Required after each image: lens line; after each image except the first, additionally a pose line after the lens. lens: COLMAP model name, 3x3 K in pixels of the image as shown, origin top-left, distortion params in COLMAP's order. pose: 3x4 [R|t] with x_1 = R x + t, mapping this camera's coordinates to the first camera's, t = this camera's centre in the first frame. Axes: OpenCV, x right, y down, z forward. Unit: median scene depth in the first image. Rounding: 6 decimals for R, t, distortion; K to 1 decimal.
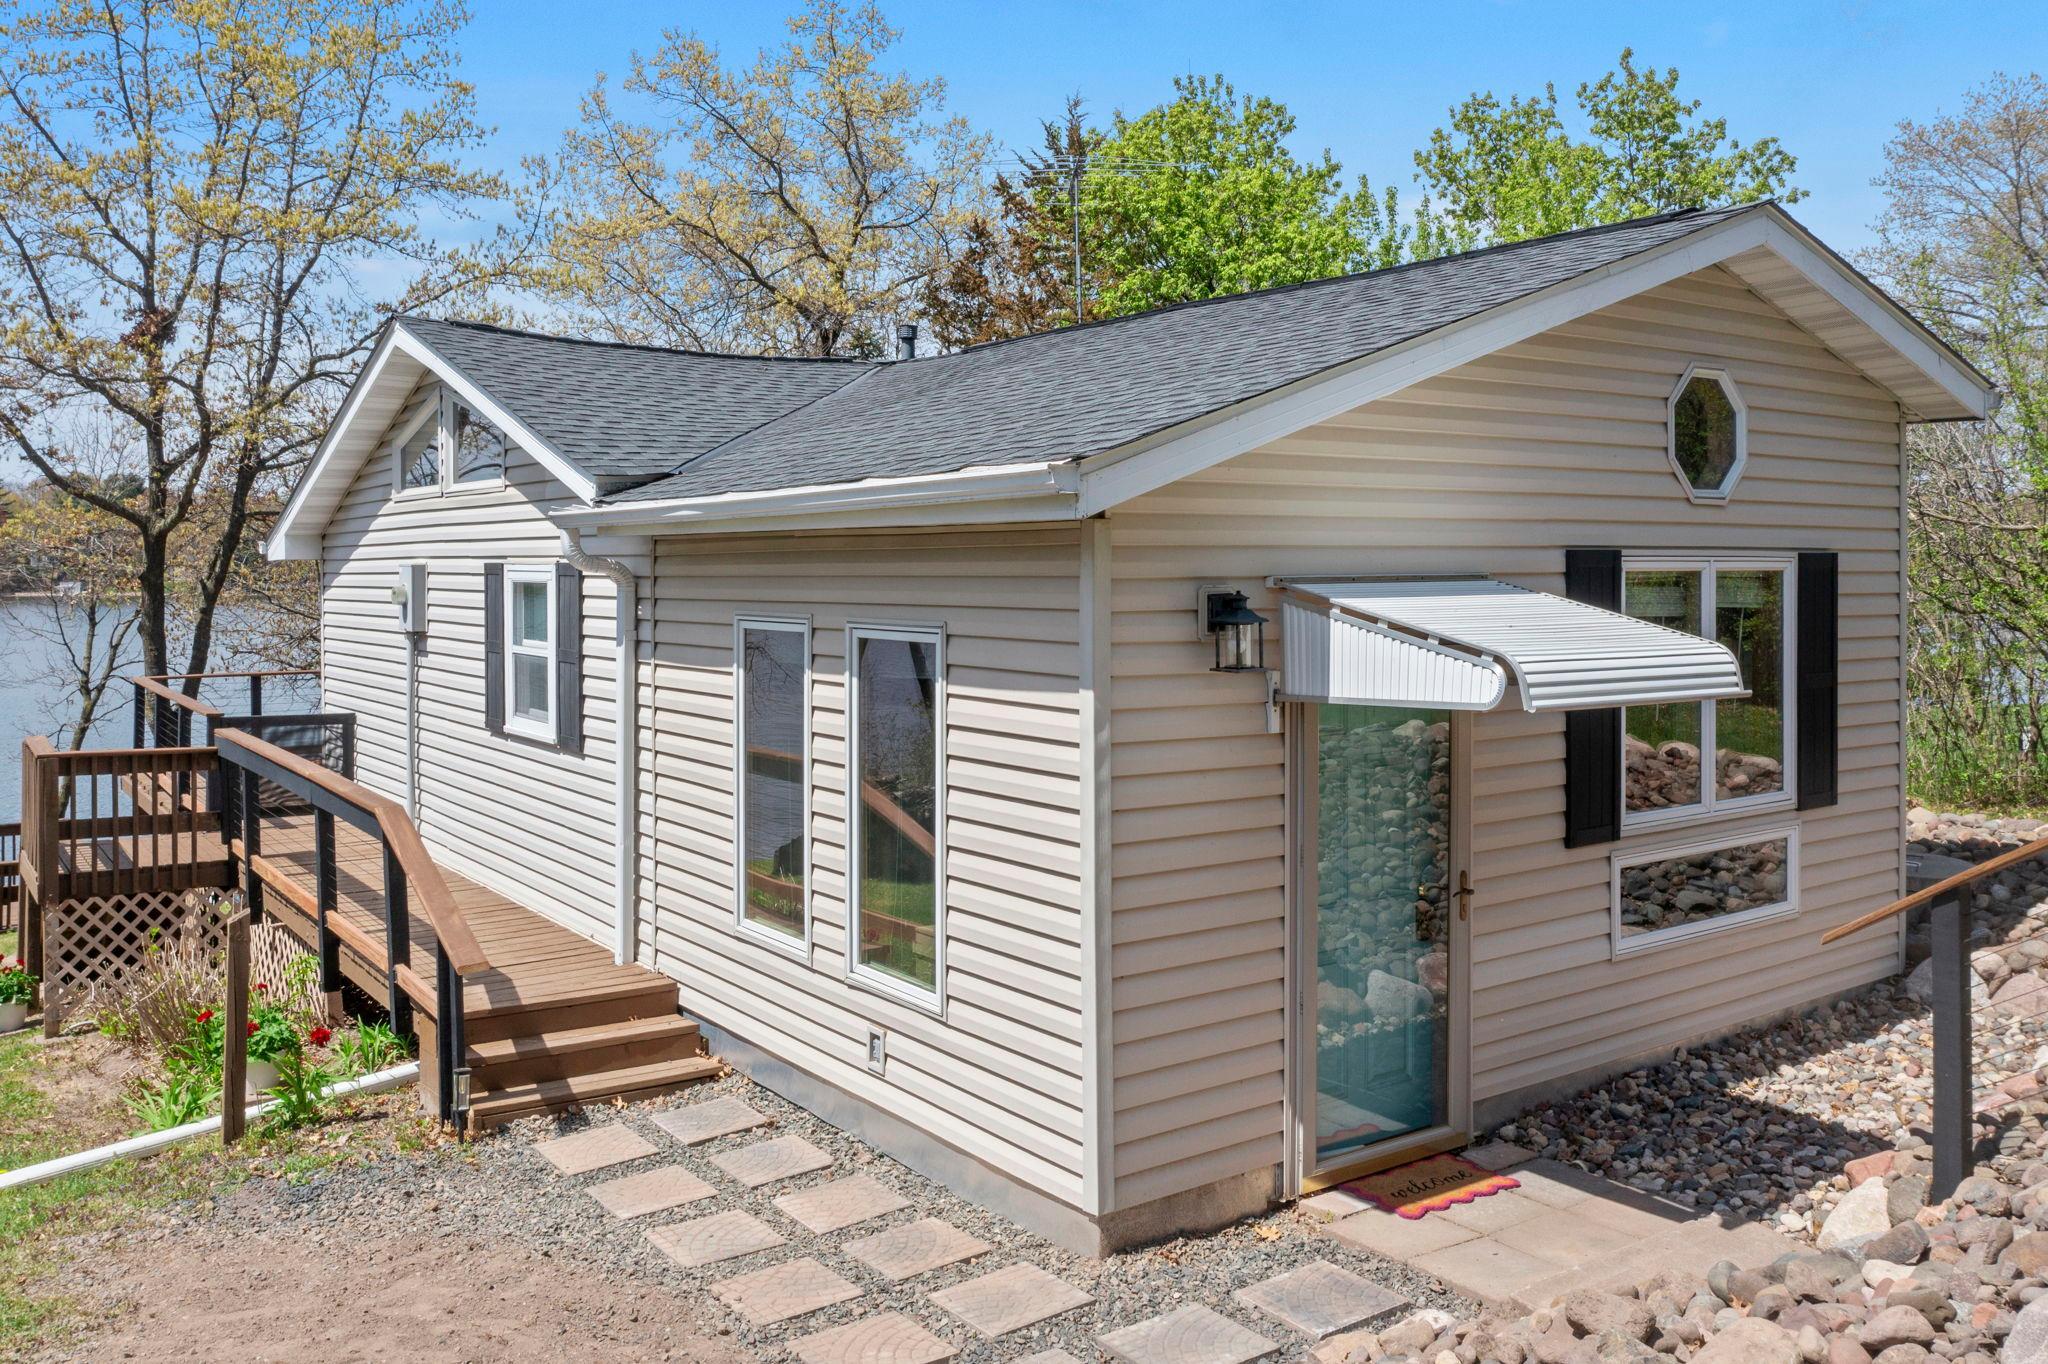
lens RADIAL K [[1665.1, 0, 986.9], [0, 1665.1, 610.4], [0, 0, 1]] dist [-0.021222, 0.003310]
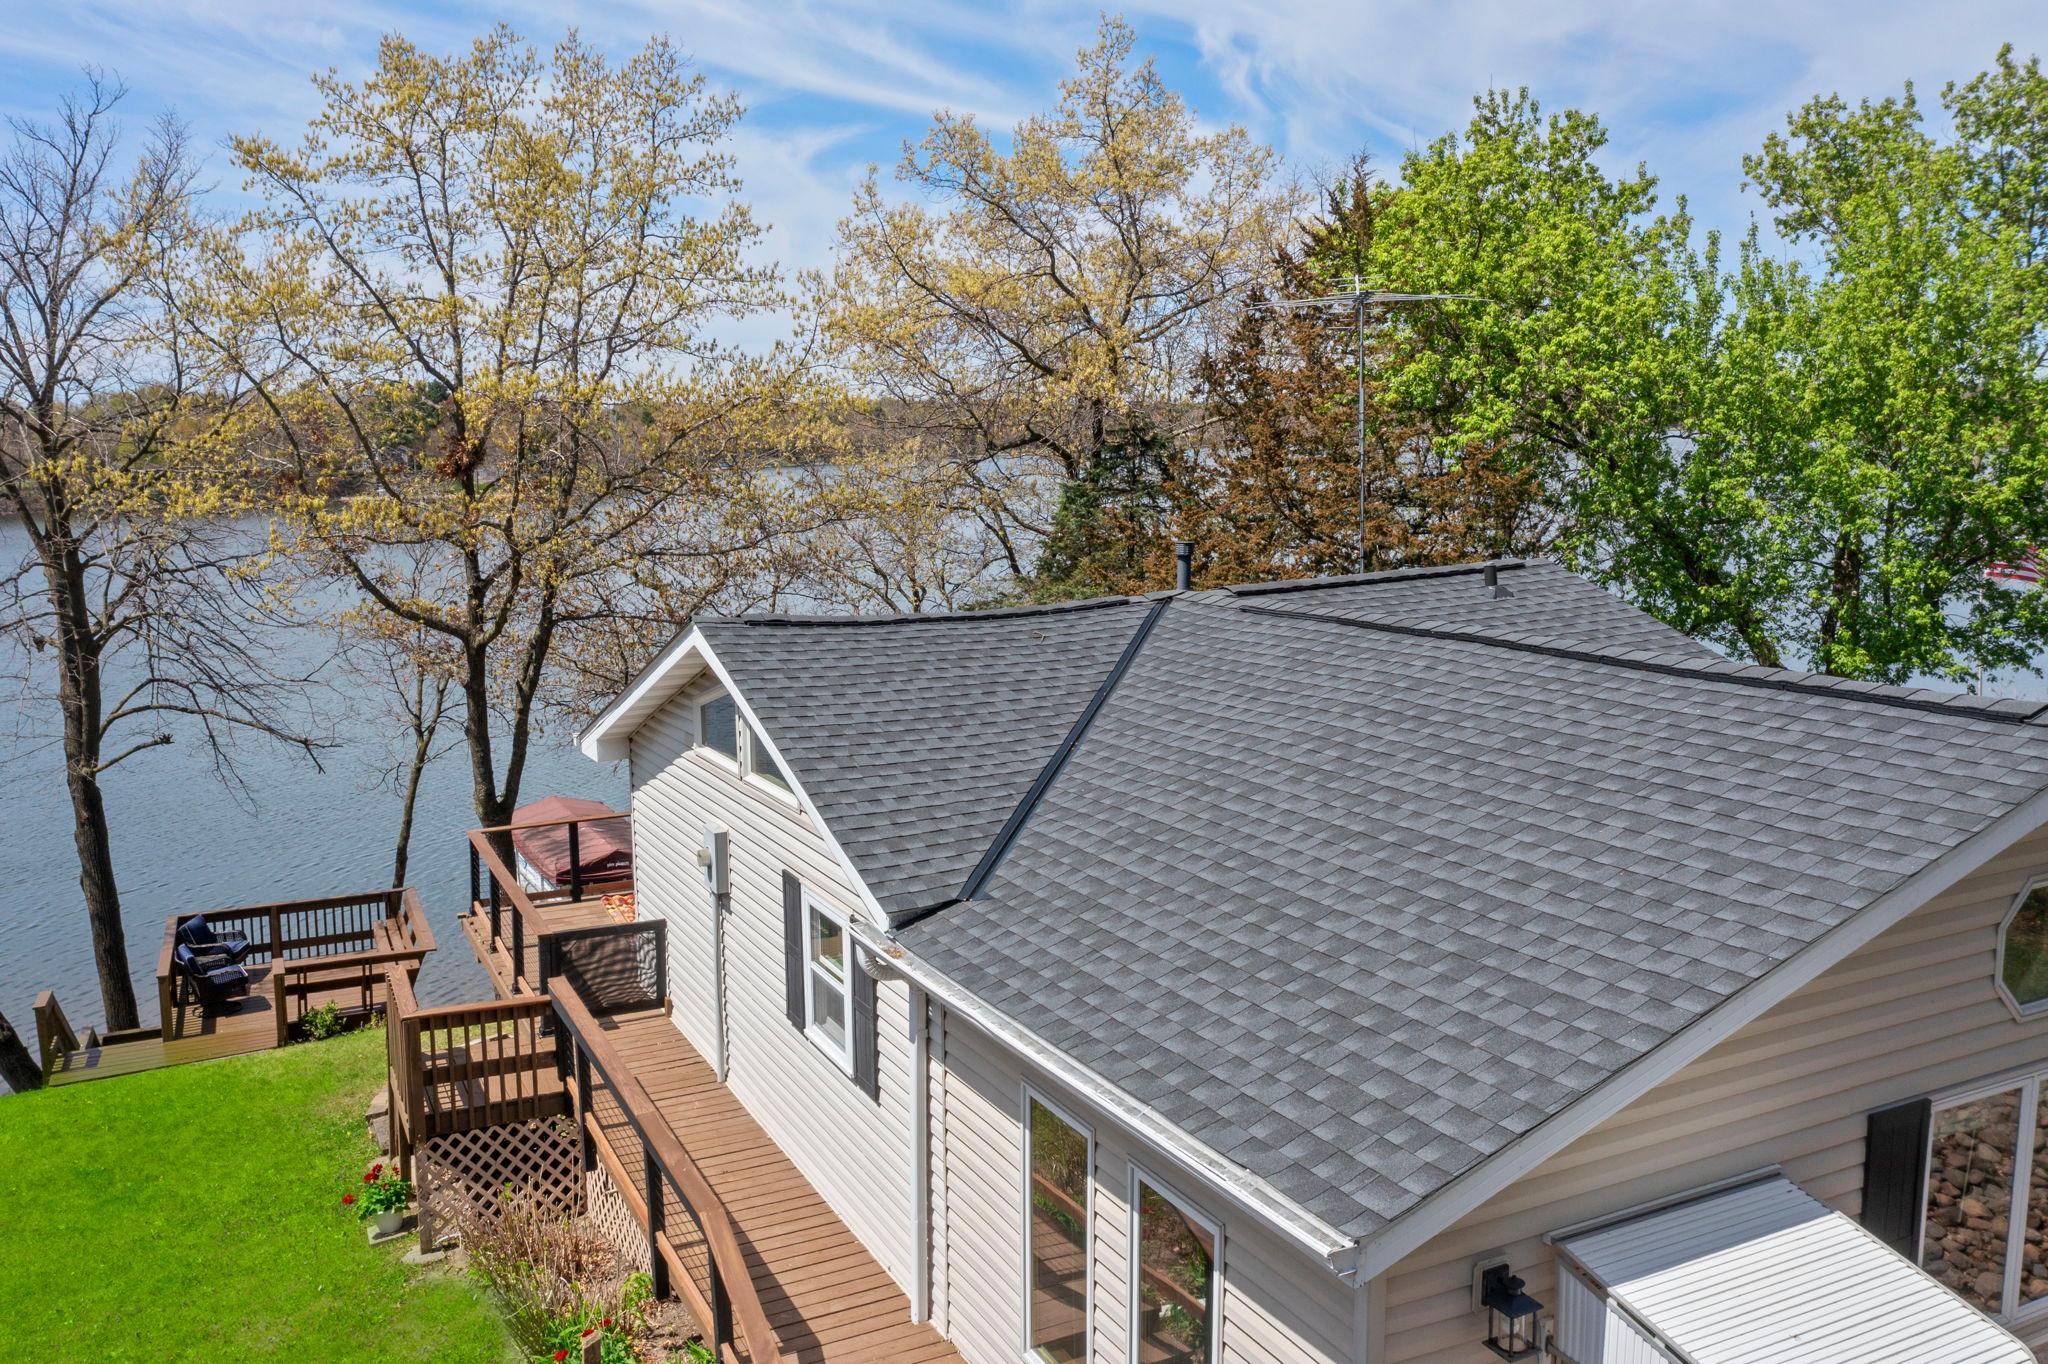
lens RADIAL K [[1665.1, 0, 946.9], [0, 1665.1, 674.1], [0, 0, 1]] dist [-0.021222, 0.003310]
pose [[0.983516, 0.017269, -0.179995, -0.004905], [0.008521, 0.989896, 0.141537, -0.169101], [0.180620, -0.140737, 0.973432, -0.001101]]
